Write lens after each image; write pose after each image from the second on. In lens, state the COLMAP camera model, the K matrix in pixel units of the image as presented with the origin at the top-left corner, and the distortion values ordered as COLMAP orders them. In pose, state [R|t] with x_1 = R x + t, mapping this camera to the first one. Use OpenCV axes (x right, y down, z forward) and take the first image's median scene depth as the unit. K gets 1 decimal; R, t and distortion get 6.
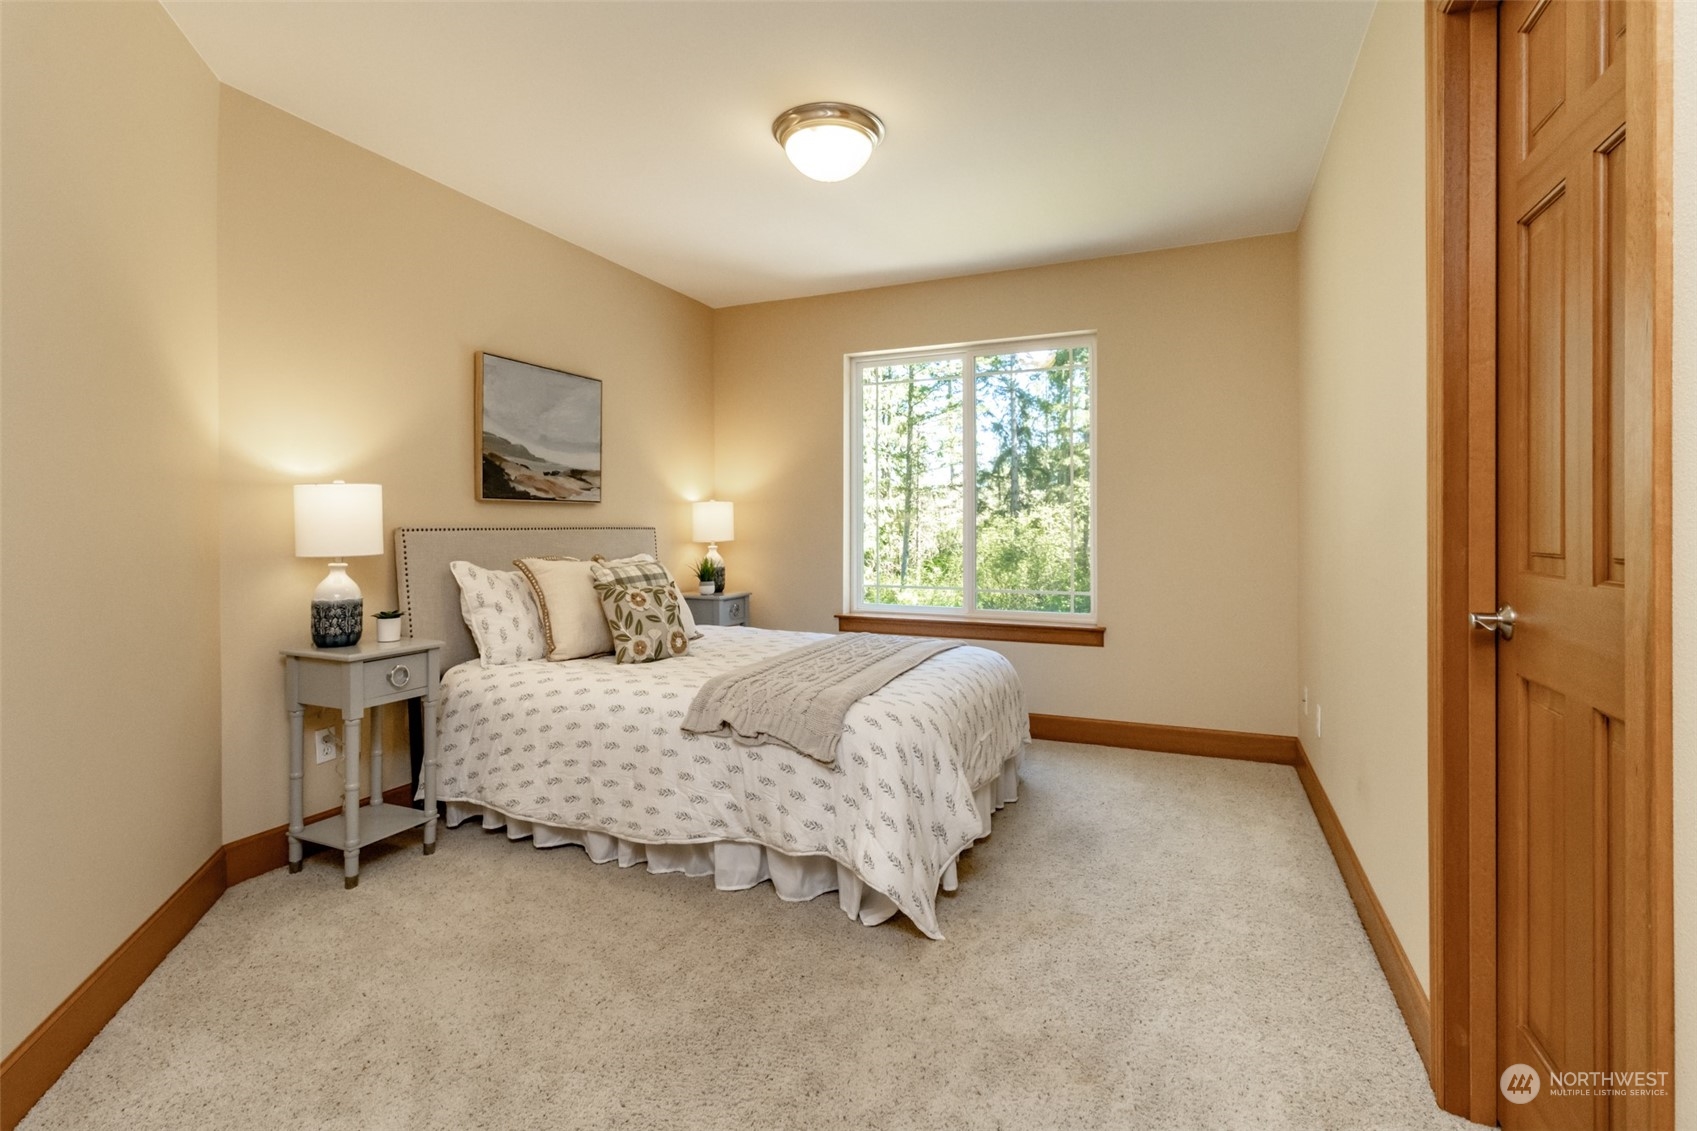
lens RADIAL K [[783.9, 0, 849.4], [0, 783.9, 546.6], [0, 0, 1]] dist [-0.000576, -0.000033]
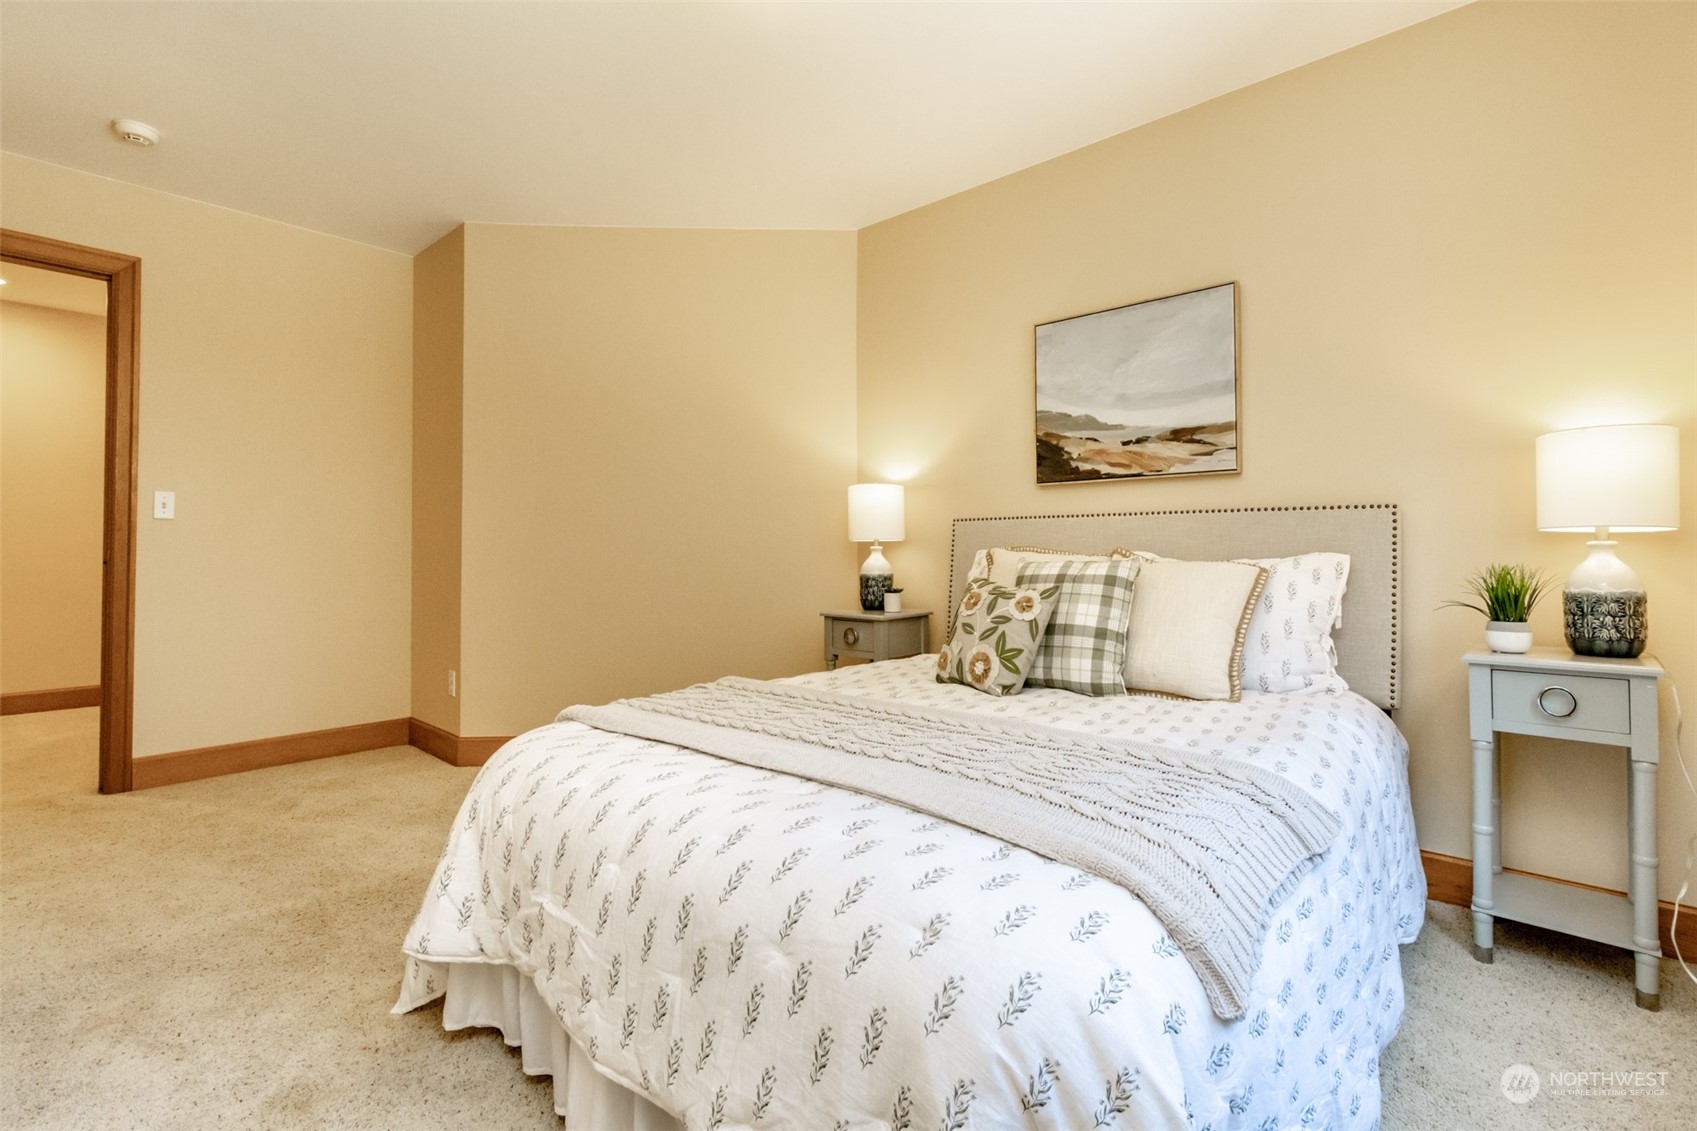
lens RADIAL K [[783.9, 0, 849.4], [0, 783.9, 546.6], [0, 0, 1]] dist [-0.000576, -0.000033]
pose [[-0.303901, 0.046538, -0.951566, 0.454144], [0.014303, 0.998917, 0.044286, -0.028946], [0.952596, -0.000152, -0.304238, 0.993969]]
